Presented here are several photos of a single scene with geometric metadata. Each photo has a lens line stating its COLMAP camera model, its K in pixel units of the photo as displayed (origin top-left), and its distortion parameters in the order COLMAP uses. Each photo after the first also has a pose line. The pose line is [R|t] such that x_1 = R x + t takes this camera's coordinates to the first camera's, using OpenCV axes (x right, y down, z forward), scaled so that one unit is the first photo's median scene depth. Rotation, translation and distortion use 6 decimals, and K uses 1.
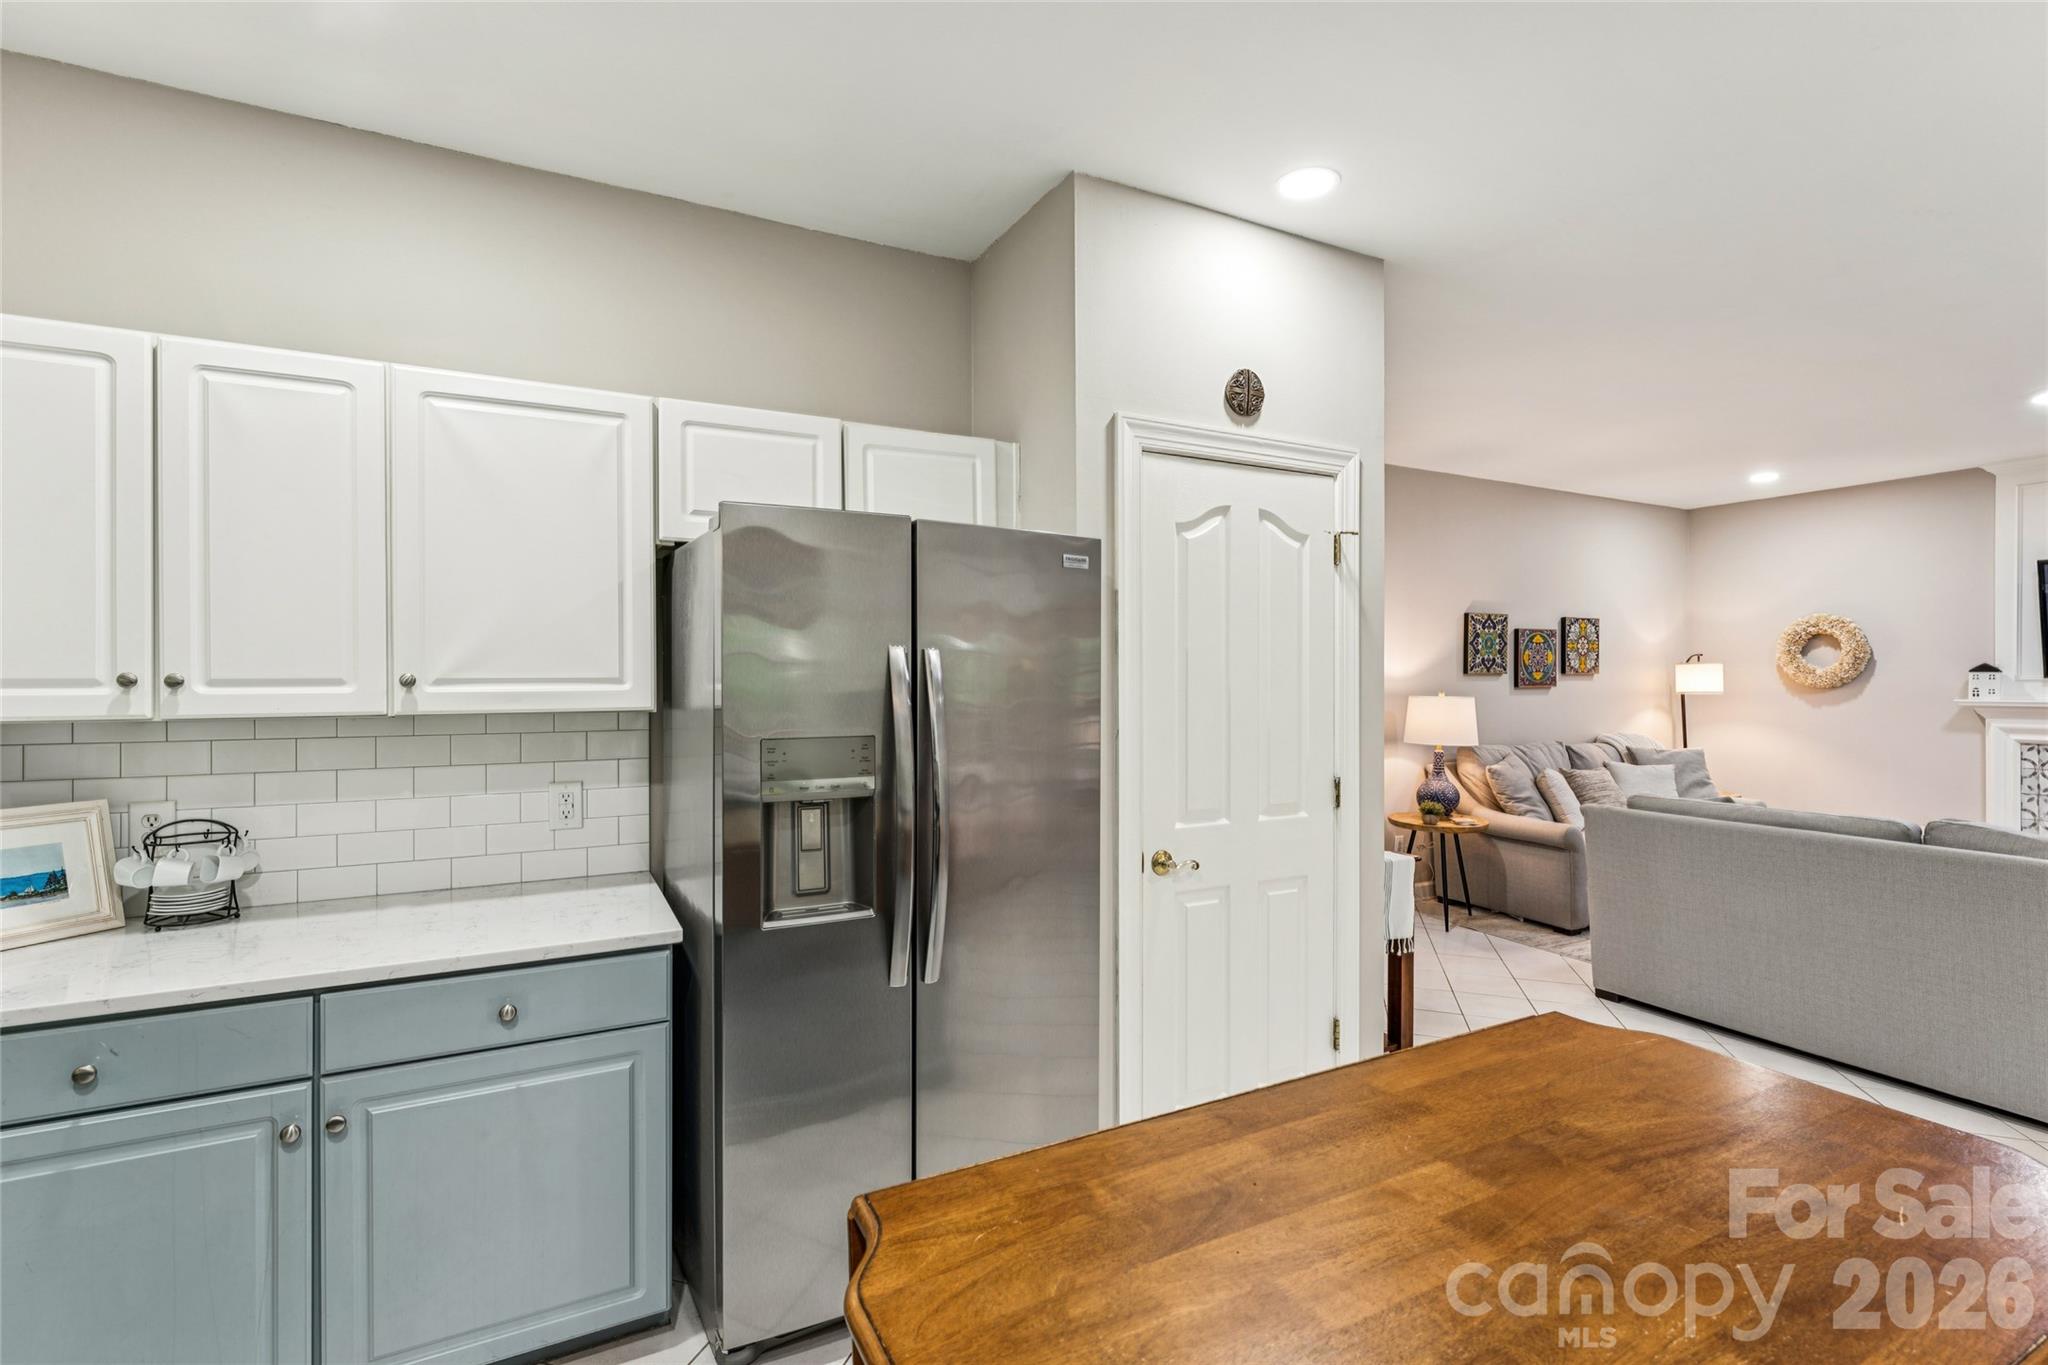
lens RADIAL K [[932.2, 0, 1018.3], [0, 932.2, 677.7], [0, 0, 1]] dist [-0.008382, 0.001659]
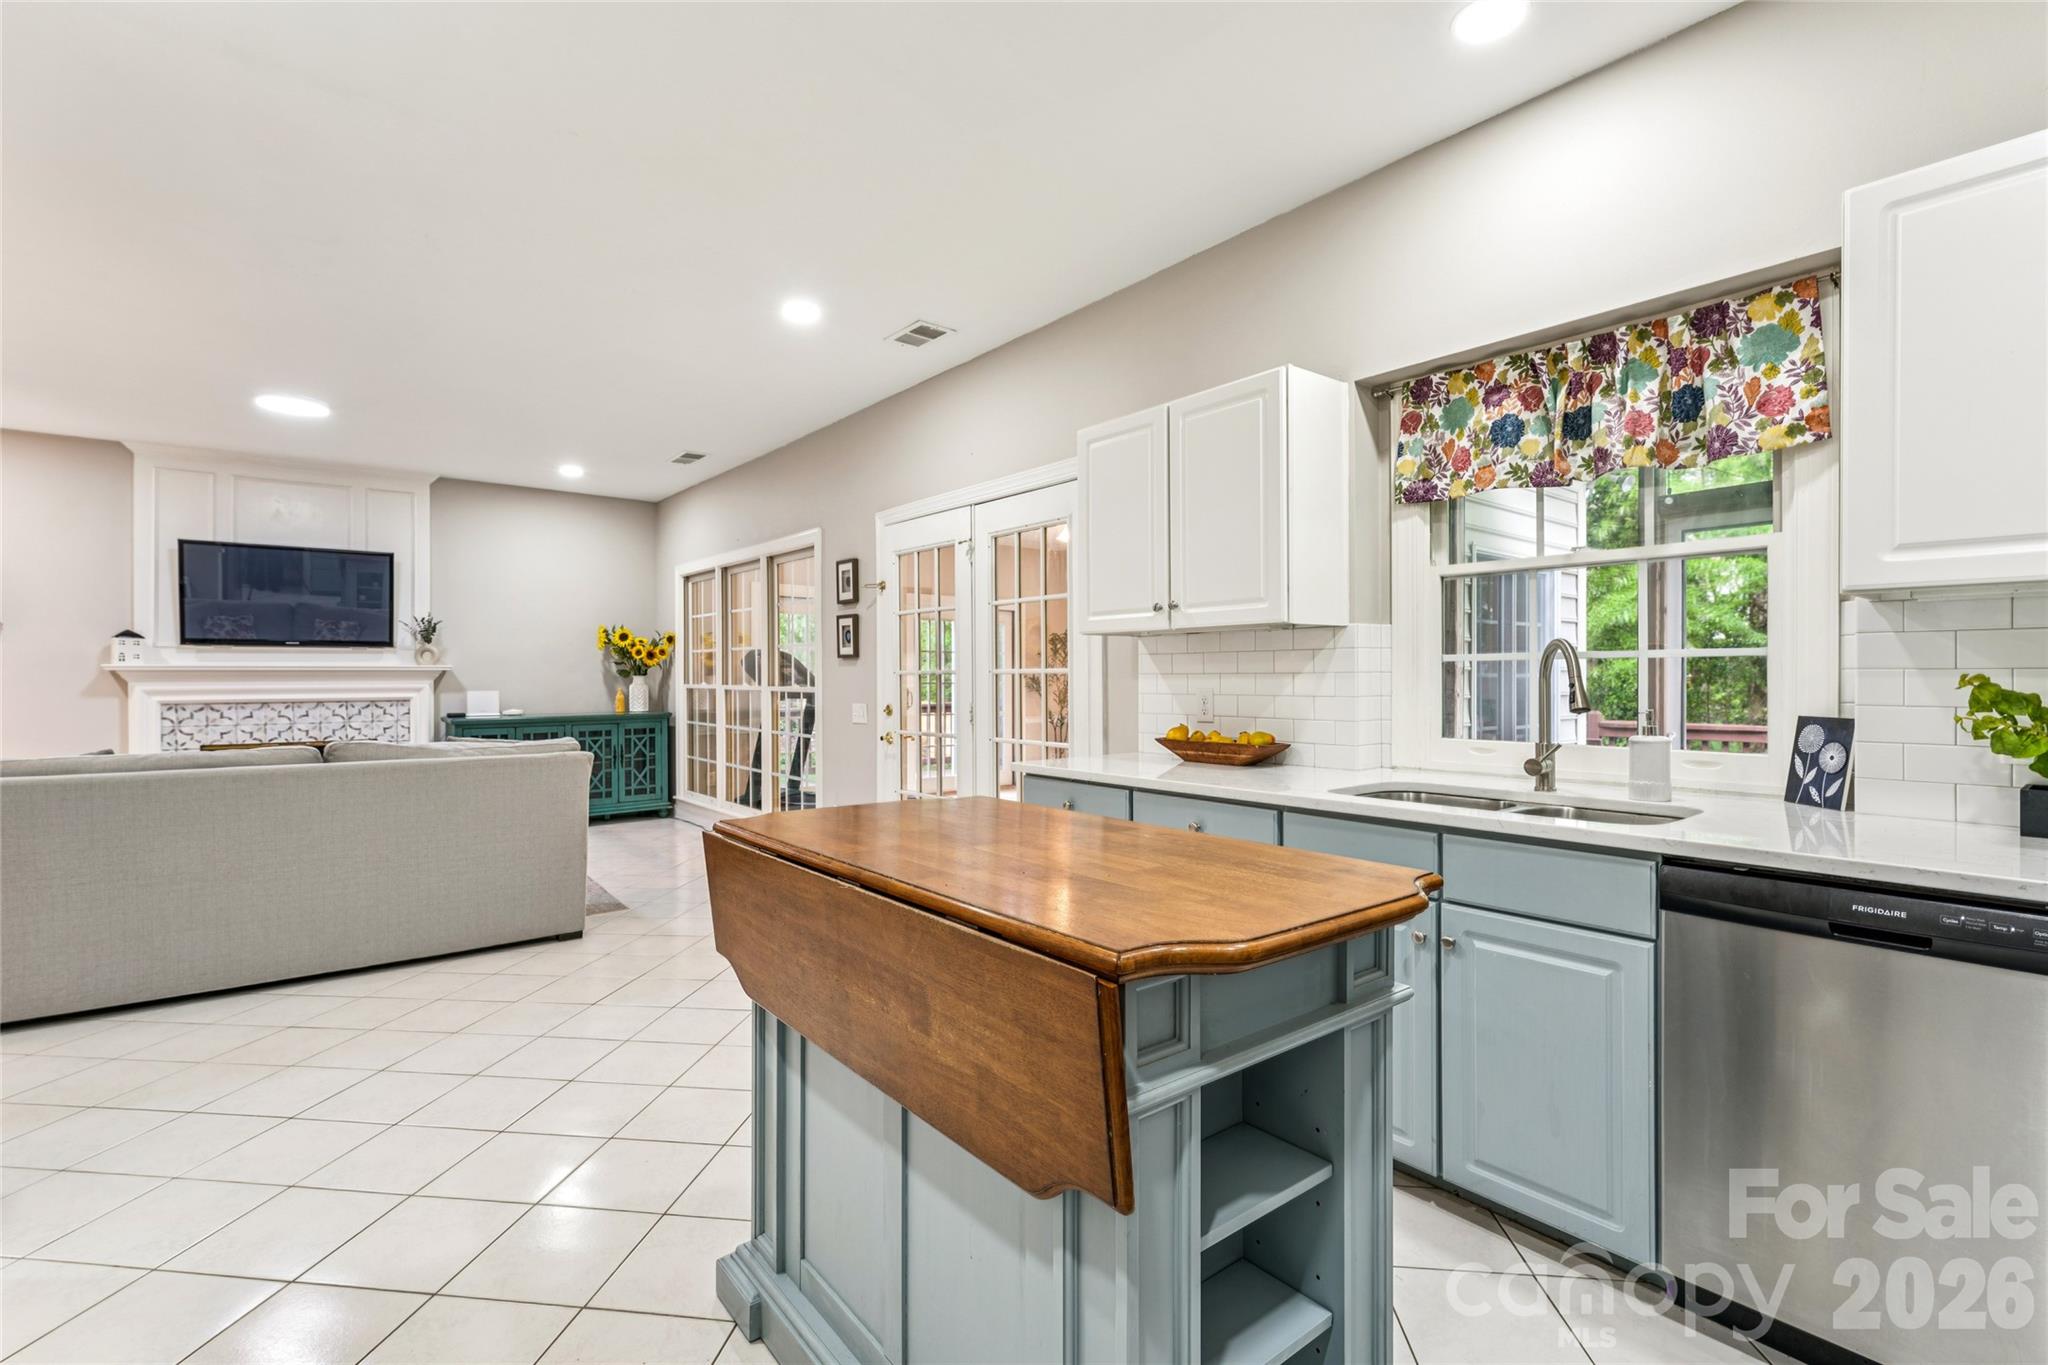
lens RADIAL K [[932.2, 0, 1028.7], [0, 932.2, 672.5], [0, 0, 1]] dist [-0.008382, 0.001659]
pose [[-0.195557, 0.006718, 0.980669, -0.167700], [0.002520, 0.999977, -0.006348, 0.038846], [-0.980689, 0.001230, -0.195569, 0.191395]]
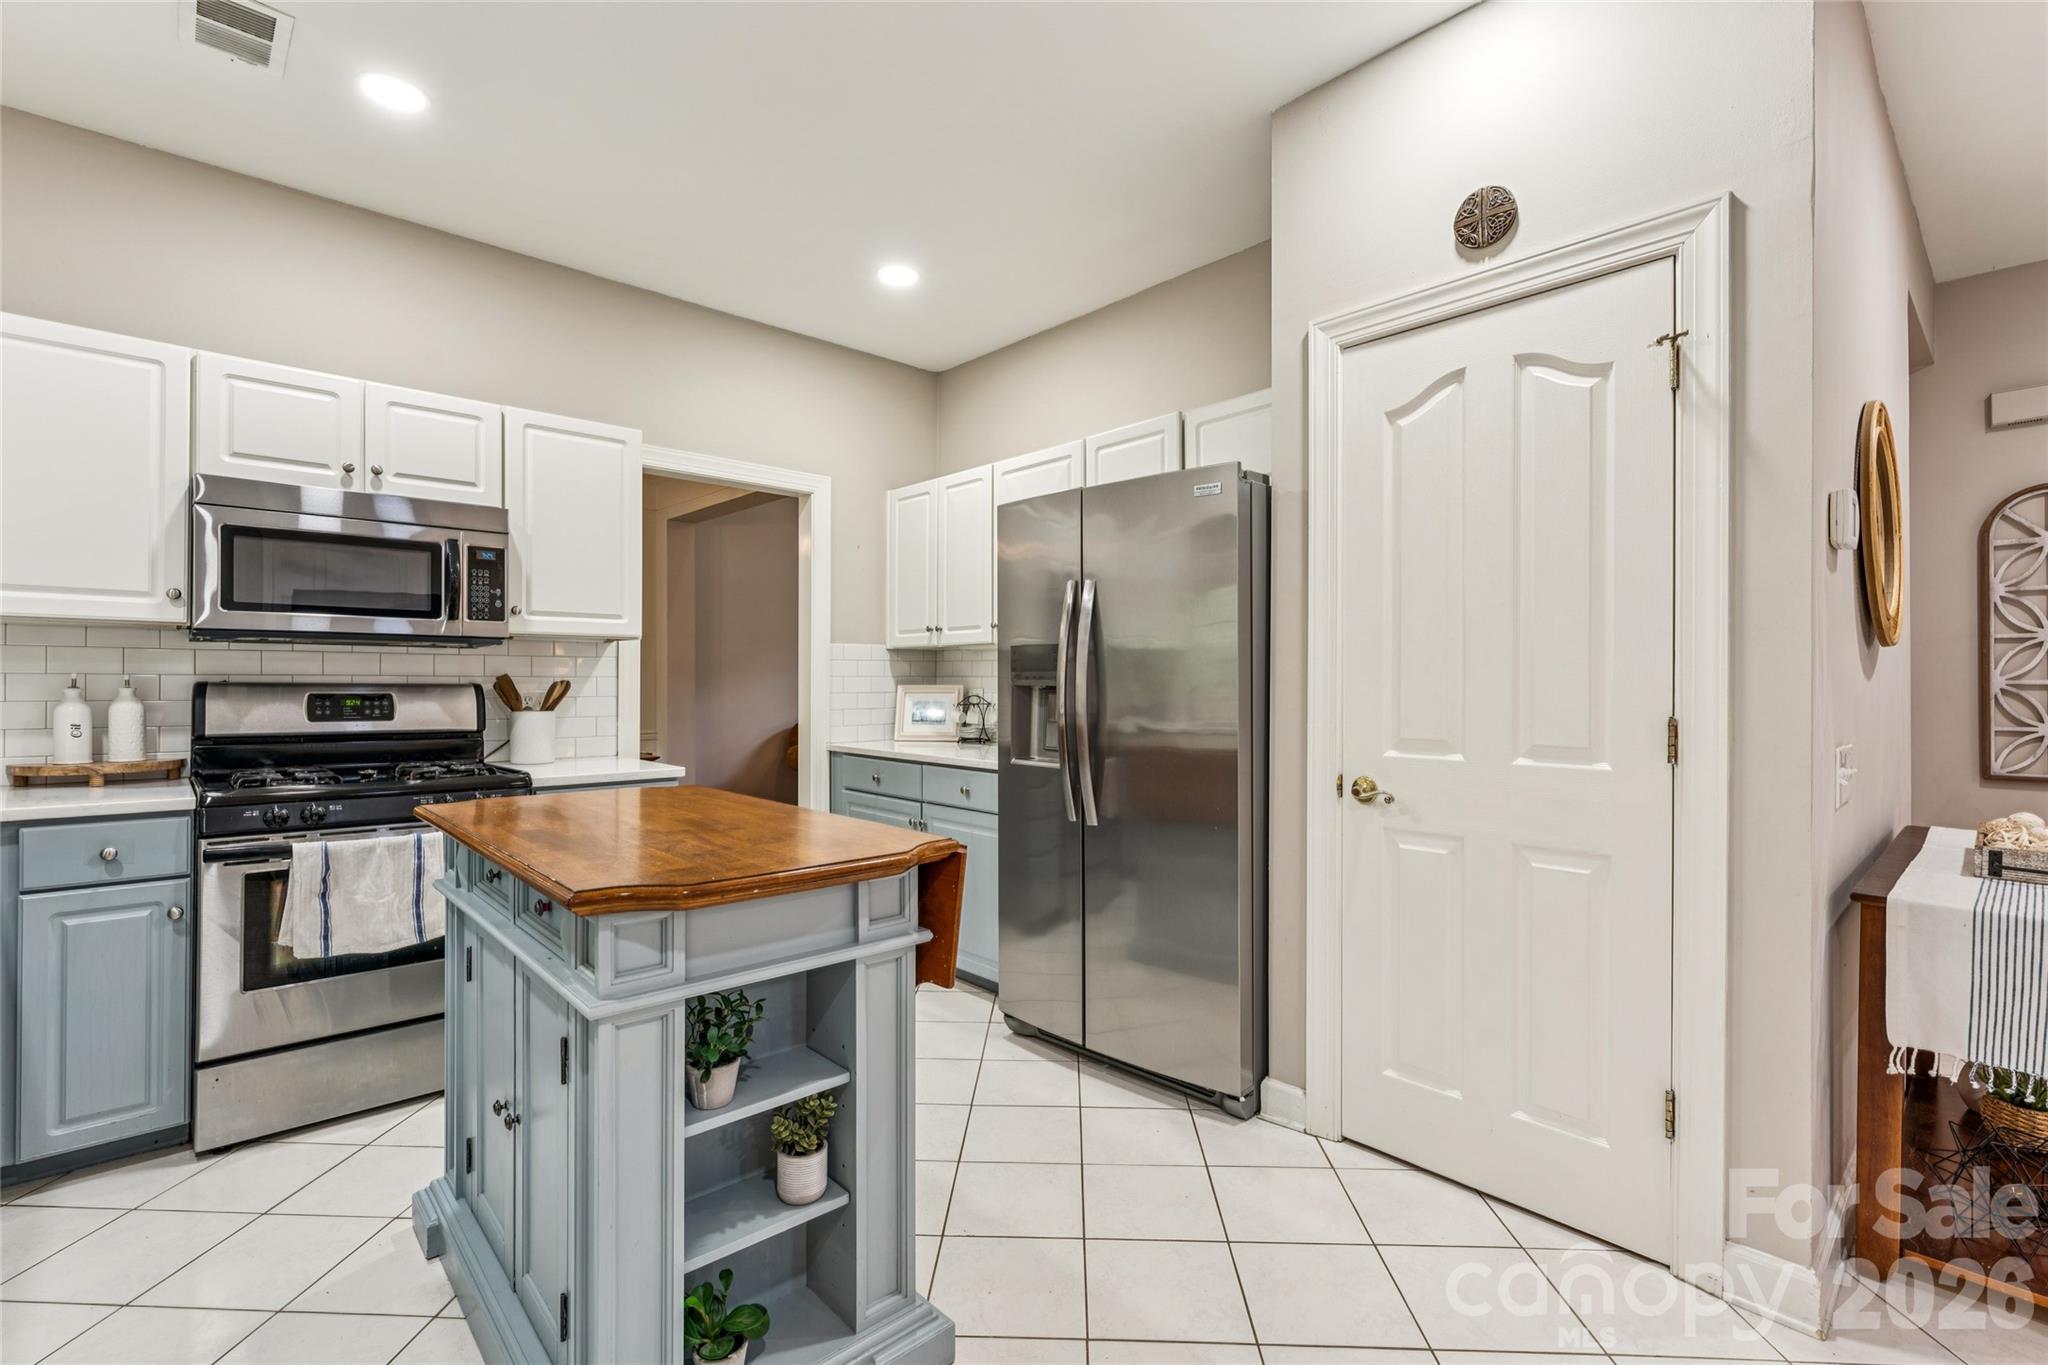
lens RADIAL K [[932.2, 0, 1015.7], [0, 932.2, 674.5], [0, 0, 1]] dist [-0.008382, 0.001659]
pose [[0.251199, -0.004962, -0.967923, 0.396180], [-0.004224, 0.999972, -0.006222, 0.038450], [0.967926, 0.005651, 0.251171, 0.183647]]
